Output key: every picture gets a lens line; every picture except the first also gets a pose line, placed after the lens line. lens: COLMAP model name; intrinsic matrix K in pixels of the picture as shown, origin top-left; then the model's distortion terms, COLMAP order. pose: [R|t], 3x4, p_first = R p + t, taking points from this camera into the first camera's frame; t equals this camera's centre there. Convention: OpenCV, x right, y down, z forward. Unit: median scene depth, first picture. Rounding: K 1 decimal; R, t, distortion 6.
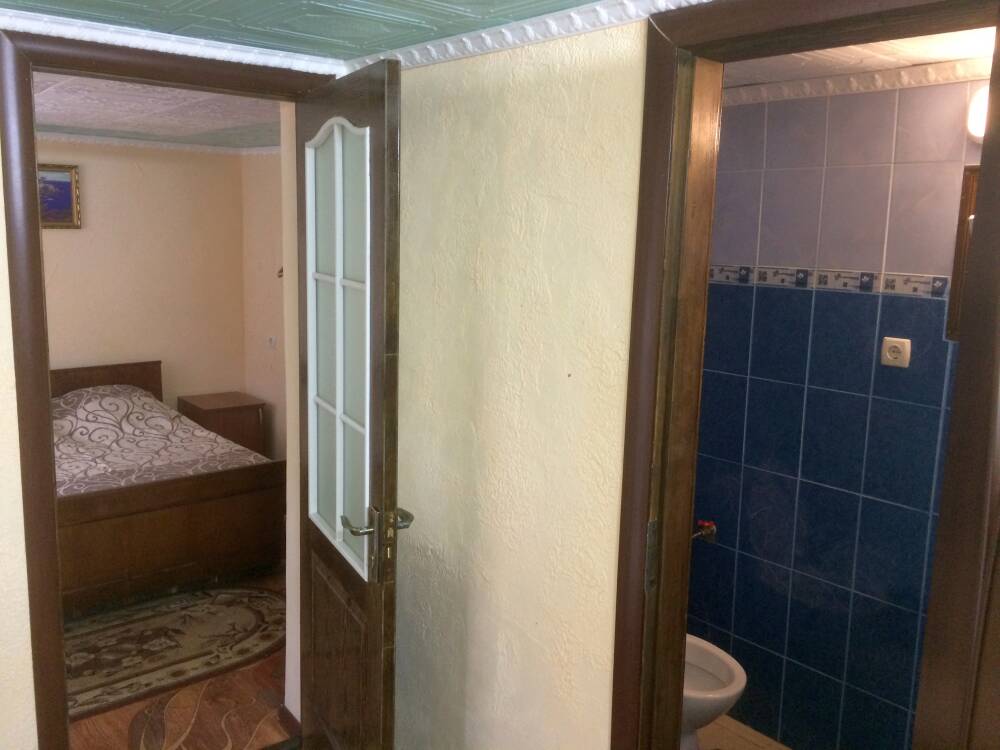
lens RADIAL K [[863.9, 0, 500.0], [0, 863.9, 375.0], [0, 0, 1]] dist [0.074985, -0.242211]
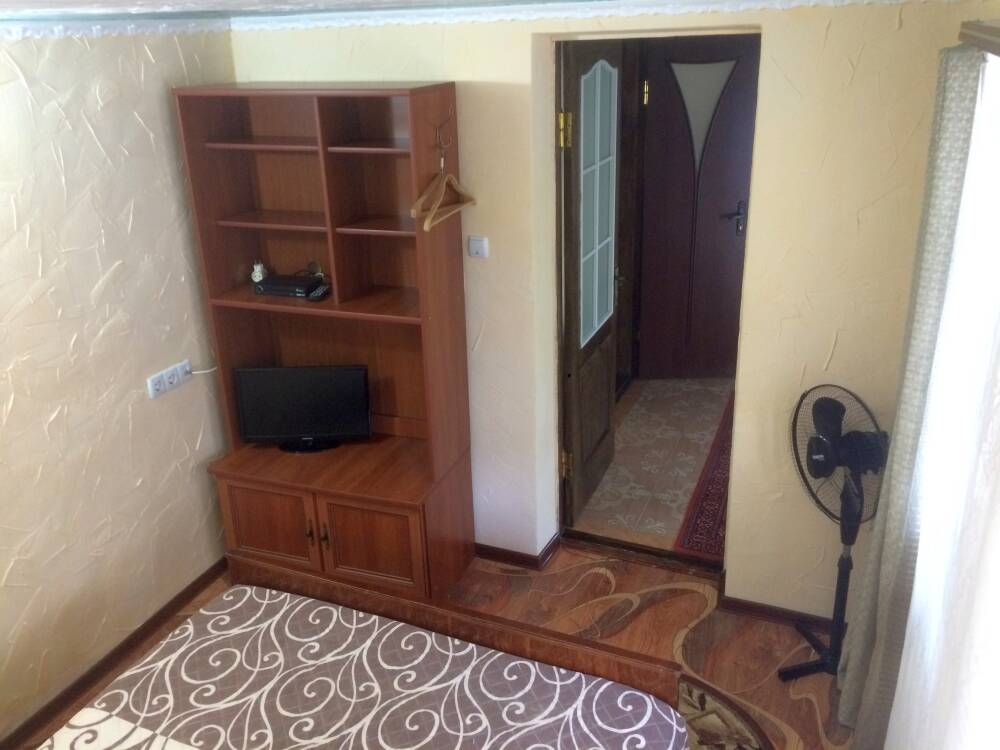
lens RADIAL K [[863.9, 0, 500.0], [0, 863.9, 375.0], [0, 0, 1]] dist [0.074985, -0.242211]
pose [[-0.485686, -0.321016, 0.813055, -0.814323], [0.162047, 0.880940, 0.444619, -0.282381], [-0.858982, 0.347698, -0.375841, 1.018450]]
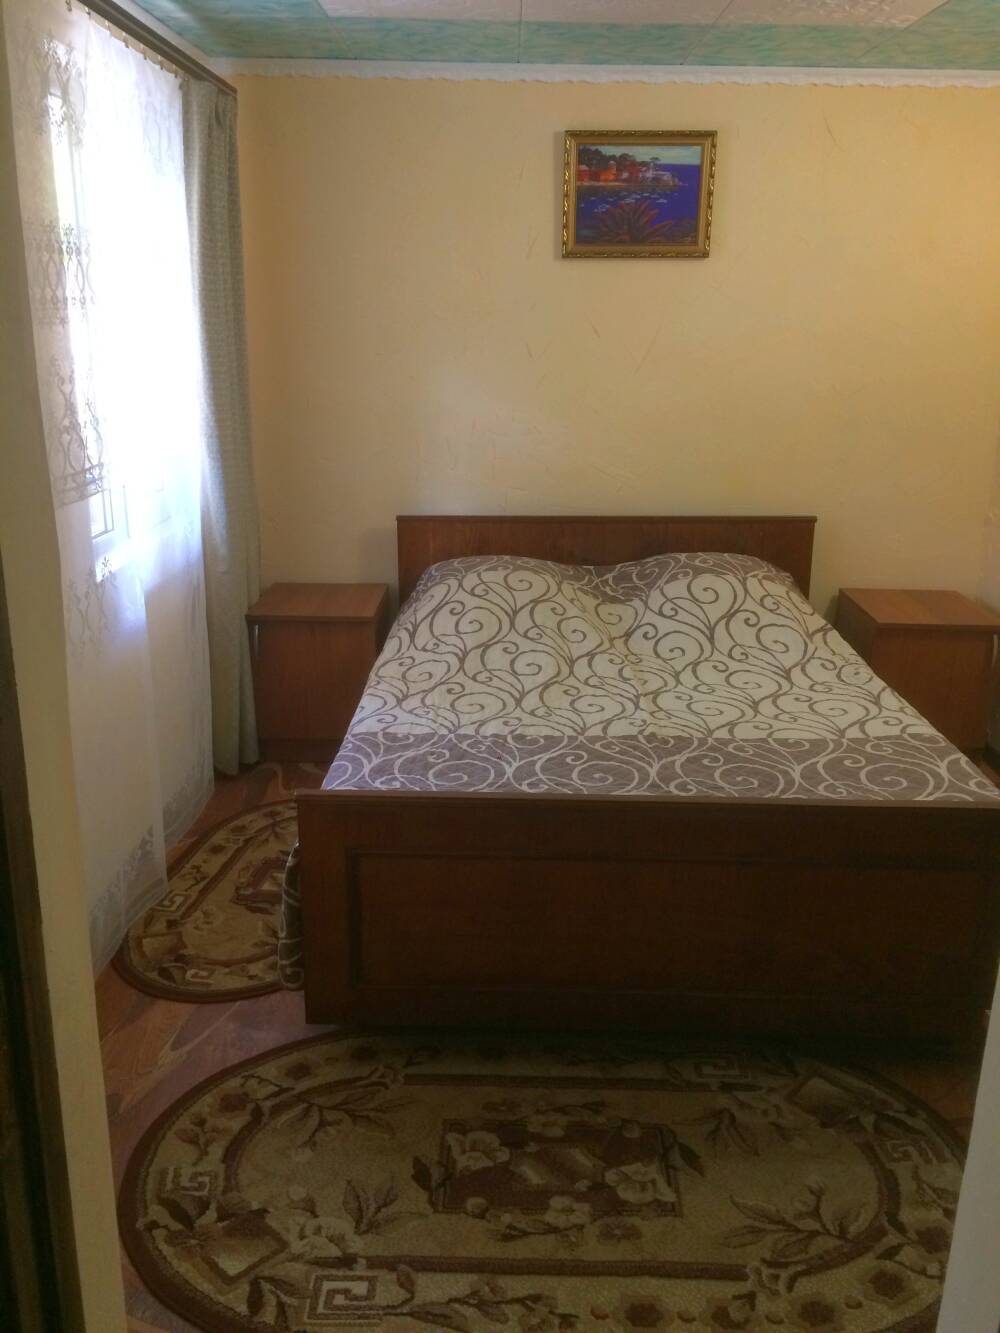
lens RADIAL K [[1202.6, 0, 497.9], [0, 1202.6, 638.8], [0, 0, 1]] dist [0.157565, -0.190797]
pose [[0.764909, 0.158238, -0.624399, -0.091251], [-0.098907, 0.986714, 0.128892, -0.024437], [0.636499, -0.036833, 0.770398, 0.418318]]
